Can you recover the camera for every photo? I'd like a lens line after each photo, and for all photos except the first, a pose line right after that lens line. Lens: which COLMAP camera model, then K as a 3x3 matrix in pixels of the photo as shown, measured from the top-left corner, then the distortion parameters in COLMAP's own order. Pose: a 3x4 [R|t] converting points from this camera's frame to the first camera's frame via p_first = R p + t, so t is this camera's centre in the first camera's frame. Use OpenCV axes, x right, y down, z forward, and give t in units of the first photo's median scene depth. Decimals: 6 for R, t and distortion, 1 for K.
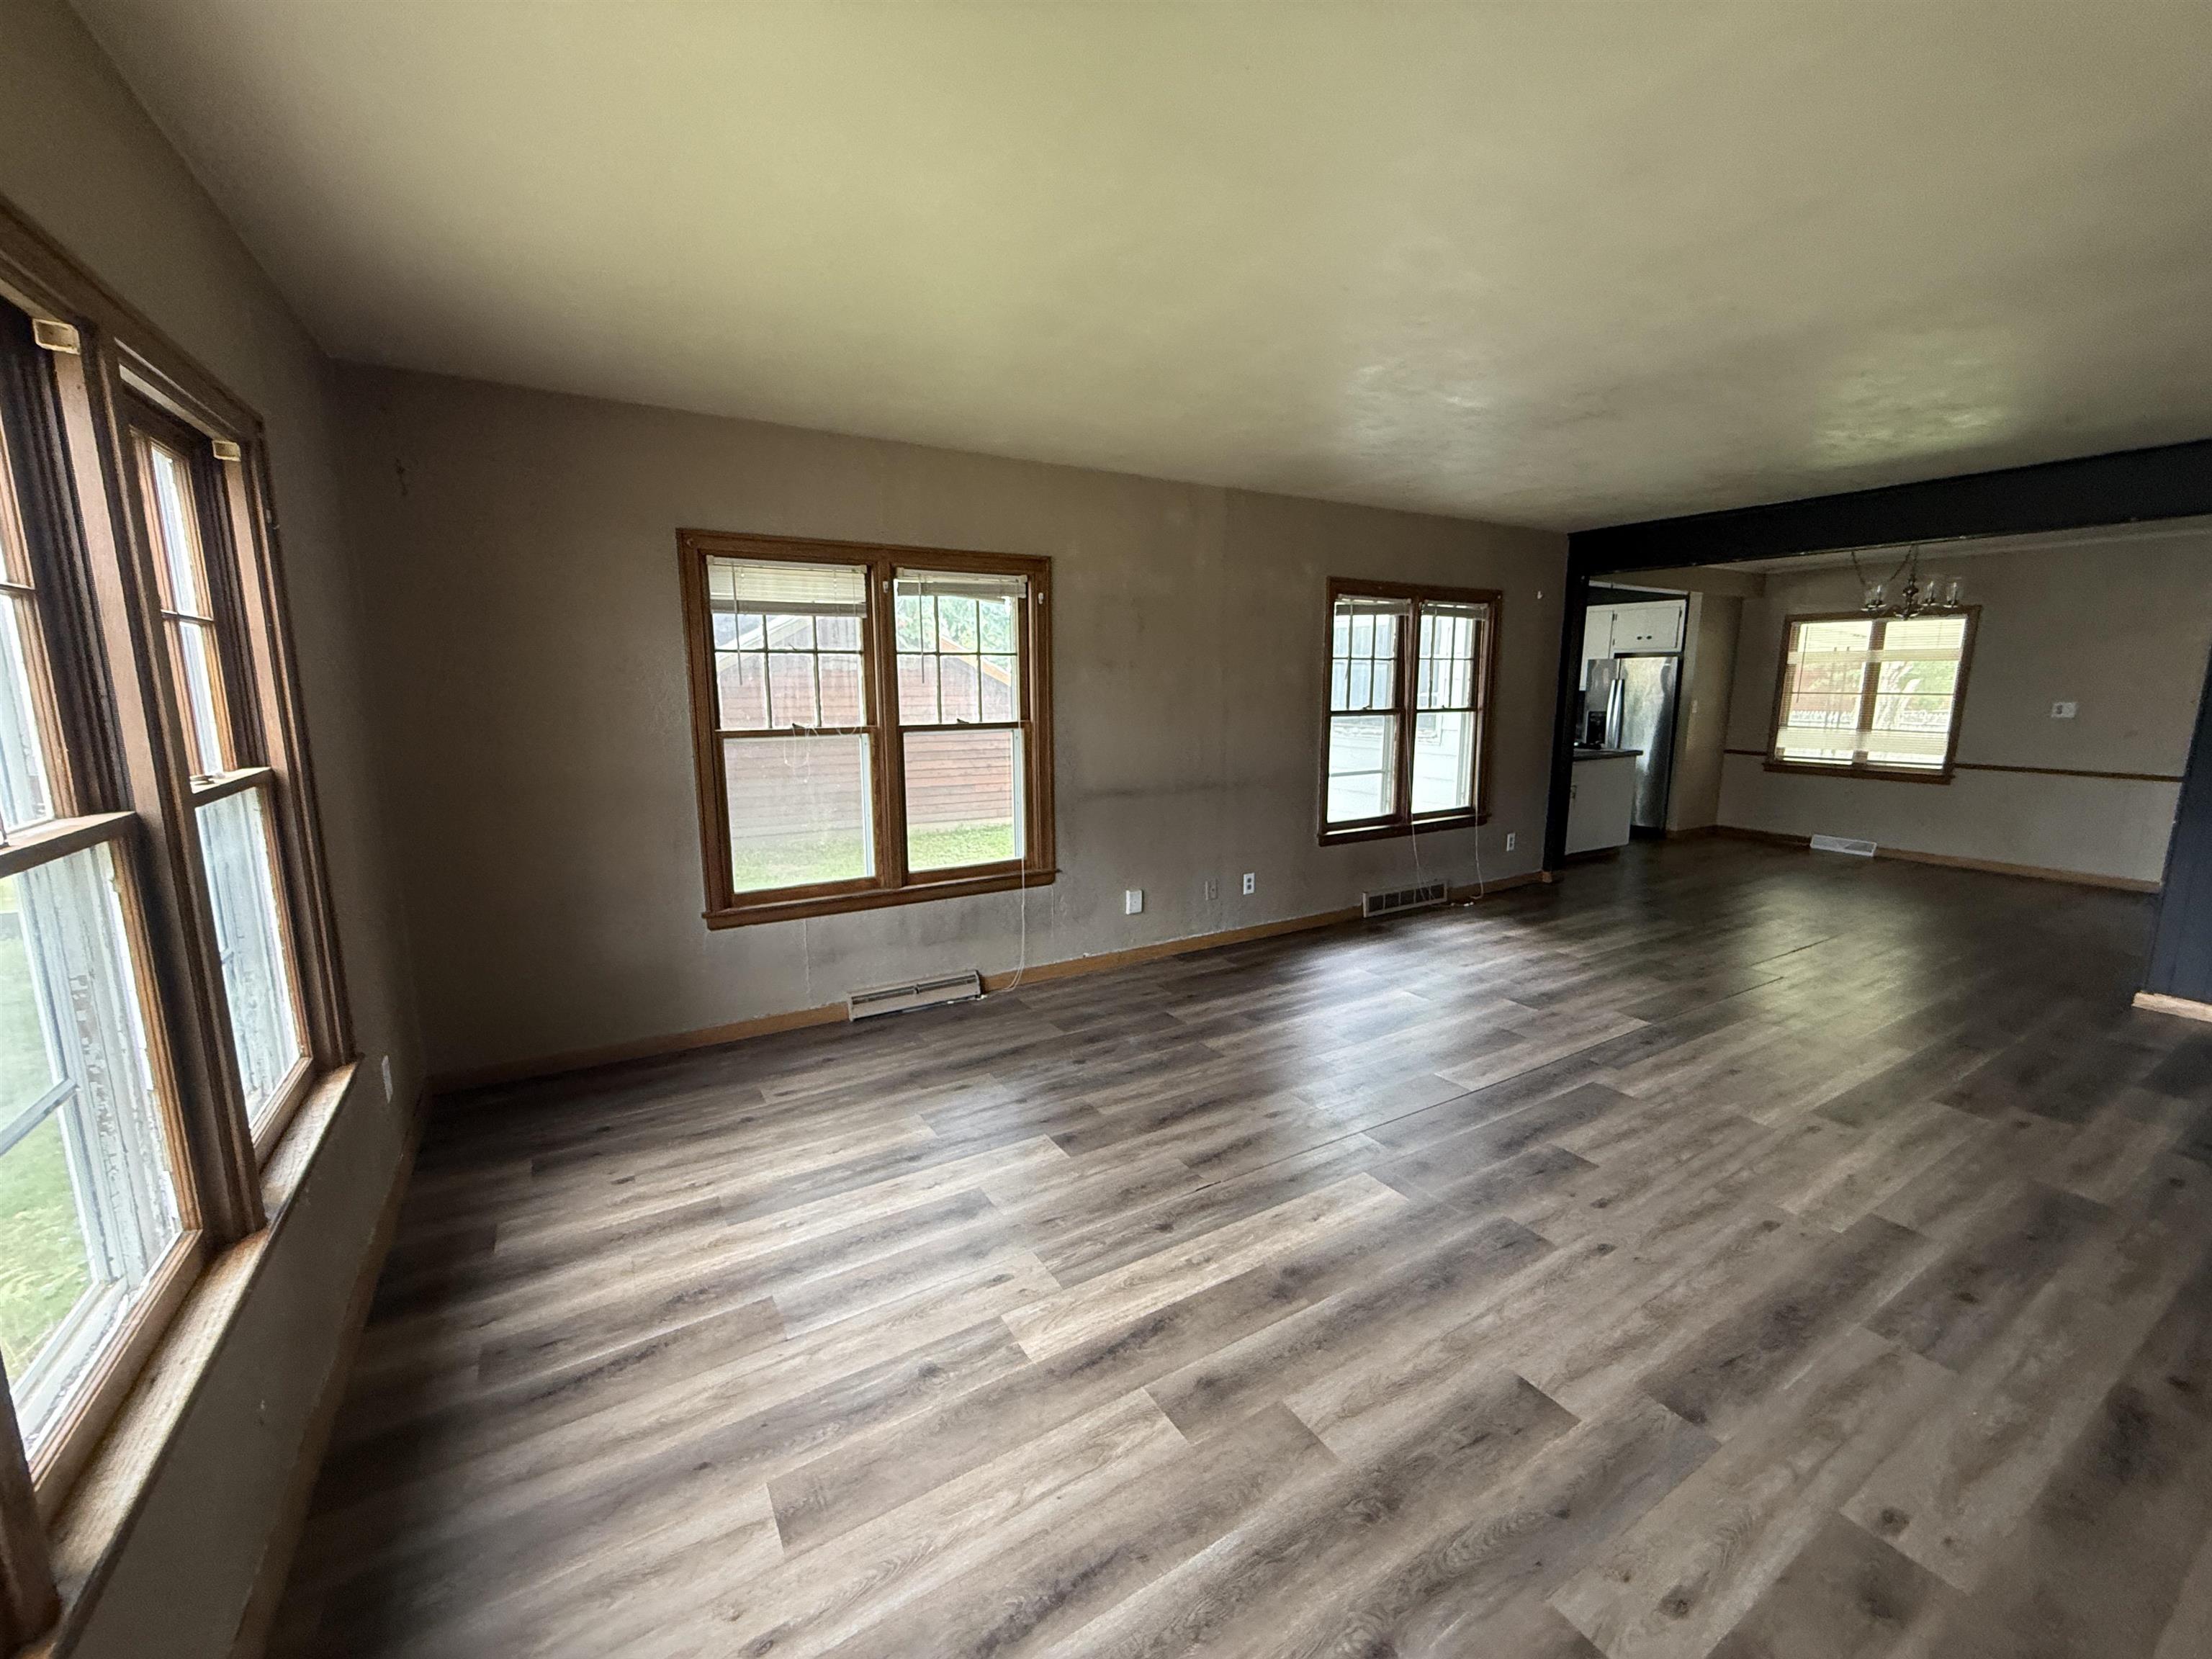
lens RADIAL K [[879.3, 0, 1099.8], [0, 879.3, 828.2], [0, 0, 1]] dist [-0.000206, -0.000351]
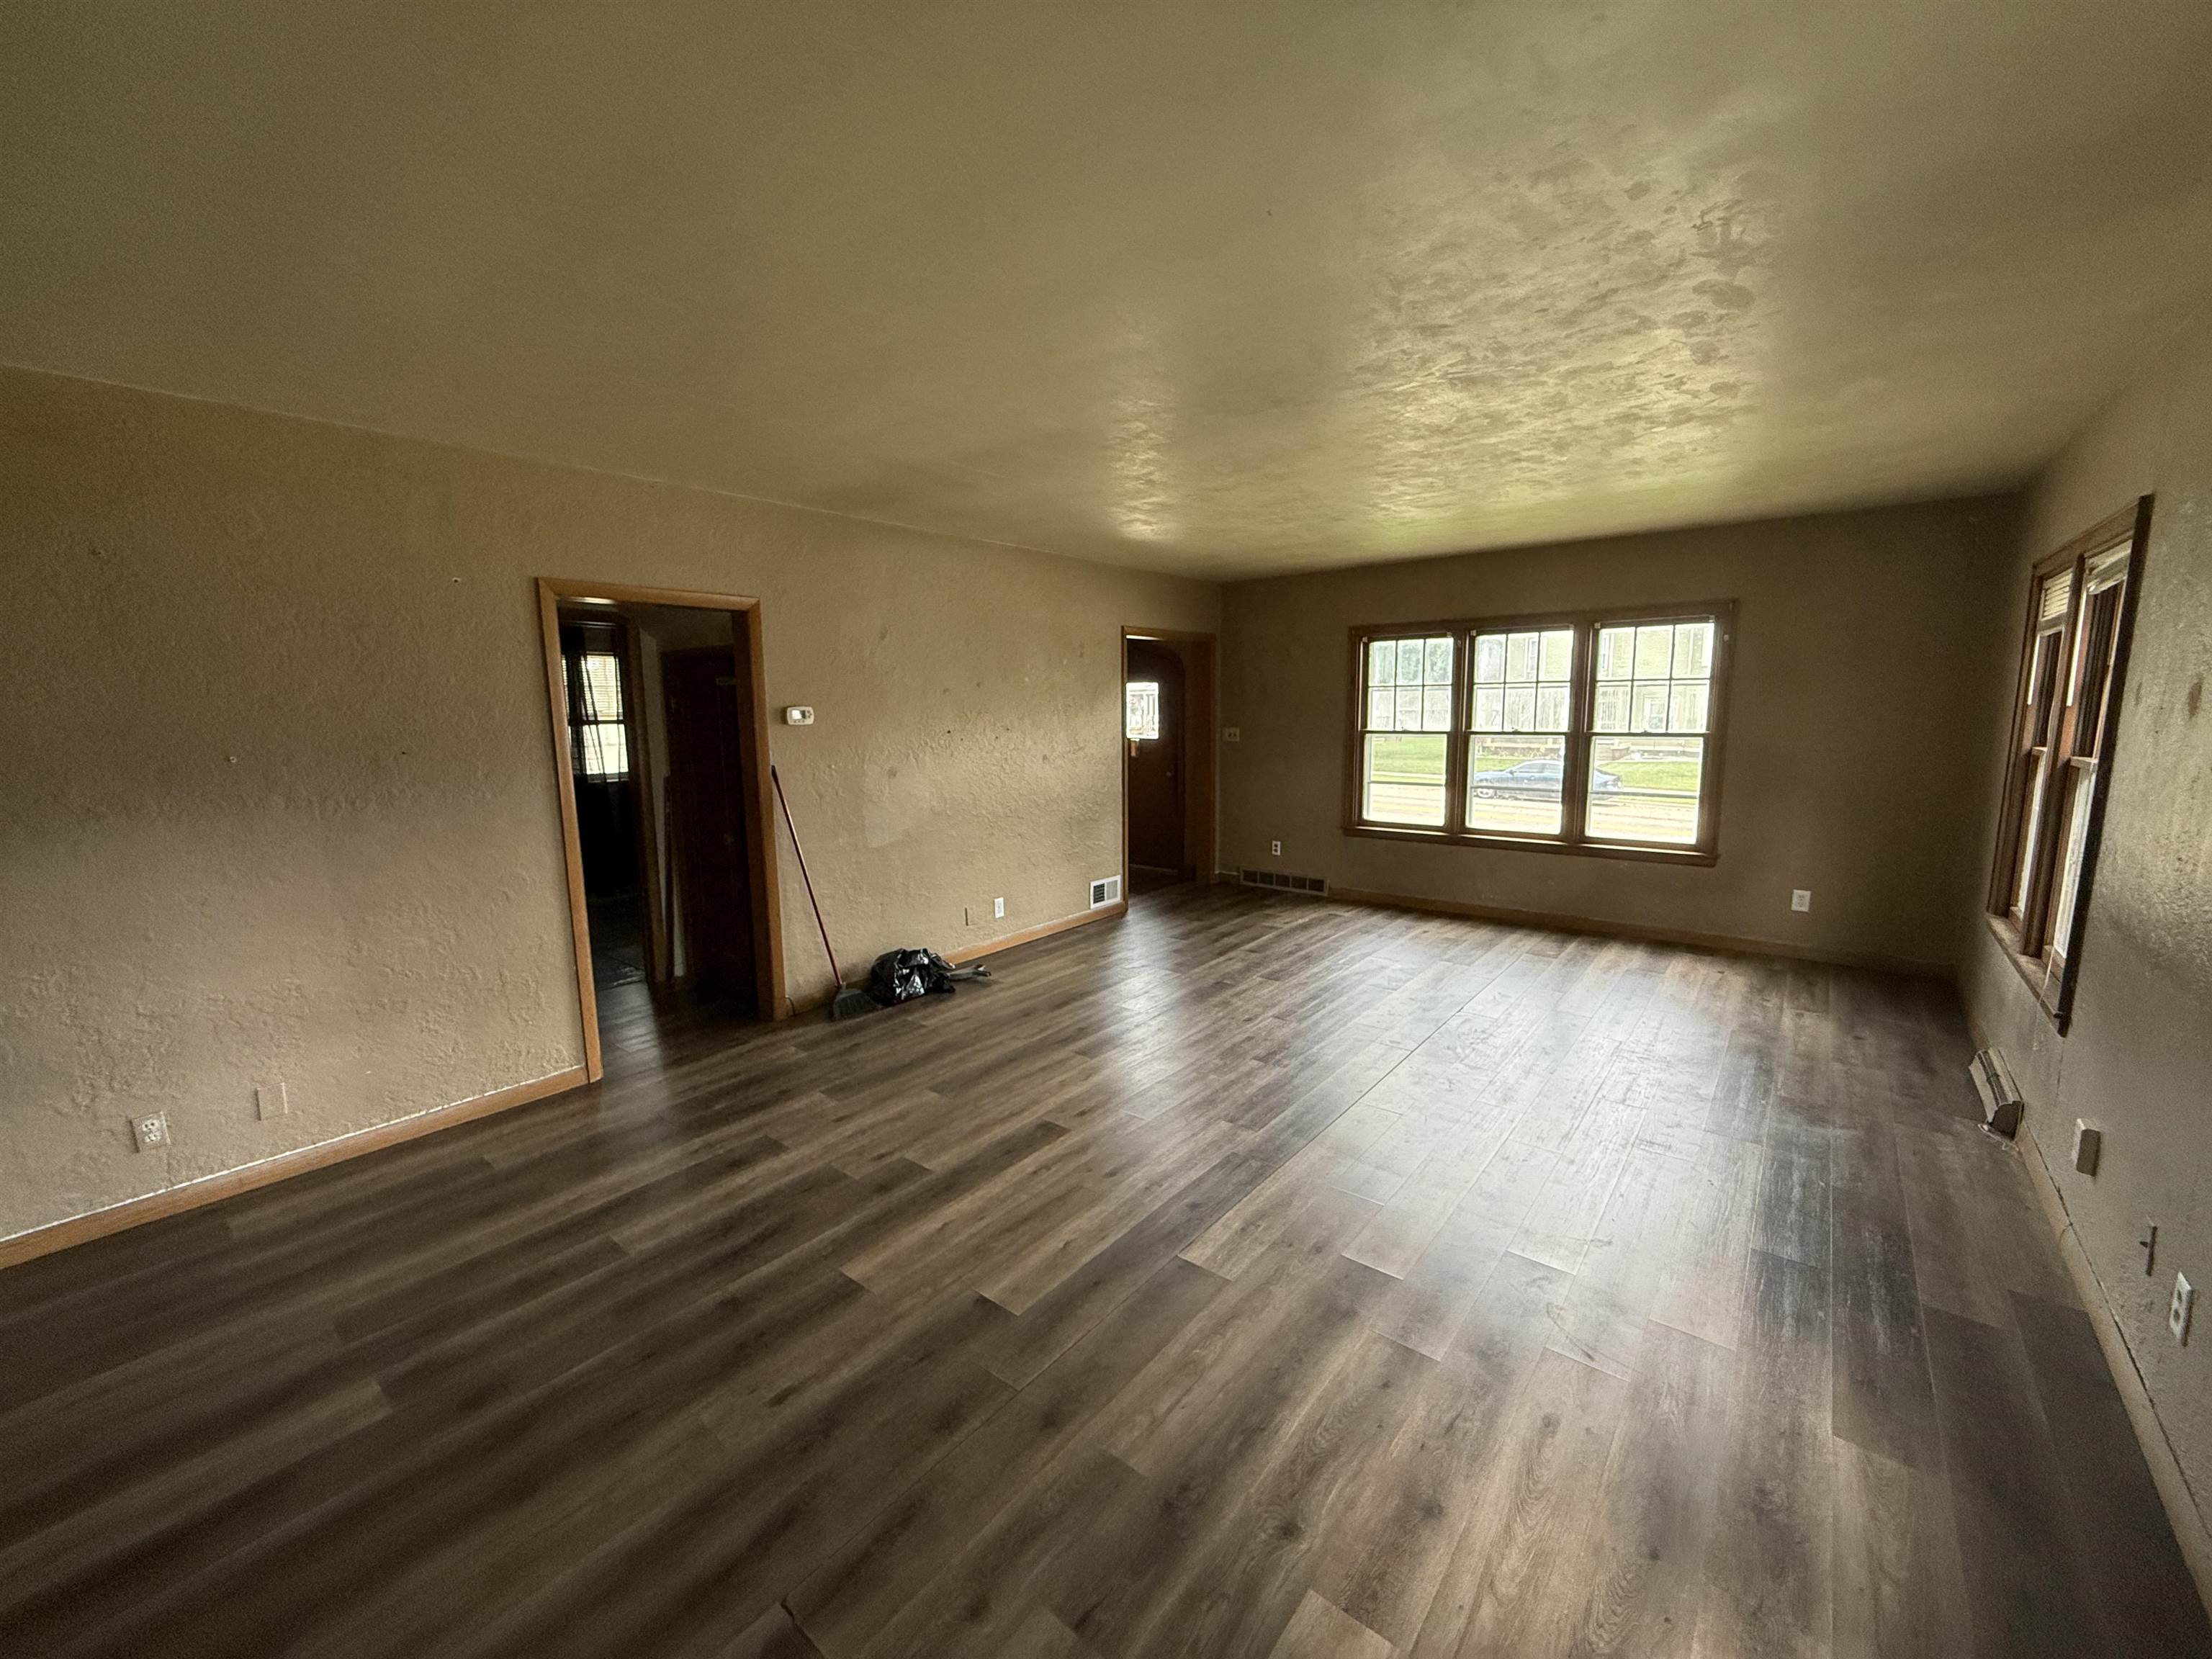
lens RADIAL K [[879.3, 0, 1099.8], [0, 879.3, 828.2], [0, 0, 1]] dist [-0.000206, -0.000351]
pose [[-0.940629, 0.061735, -0.333776, 1.139341], [-0.043657, 0.953152, 0.299325, -0.338733], [0.336618, 0.296126, -0.893867, 1.895461]]
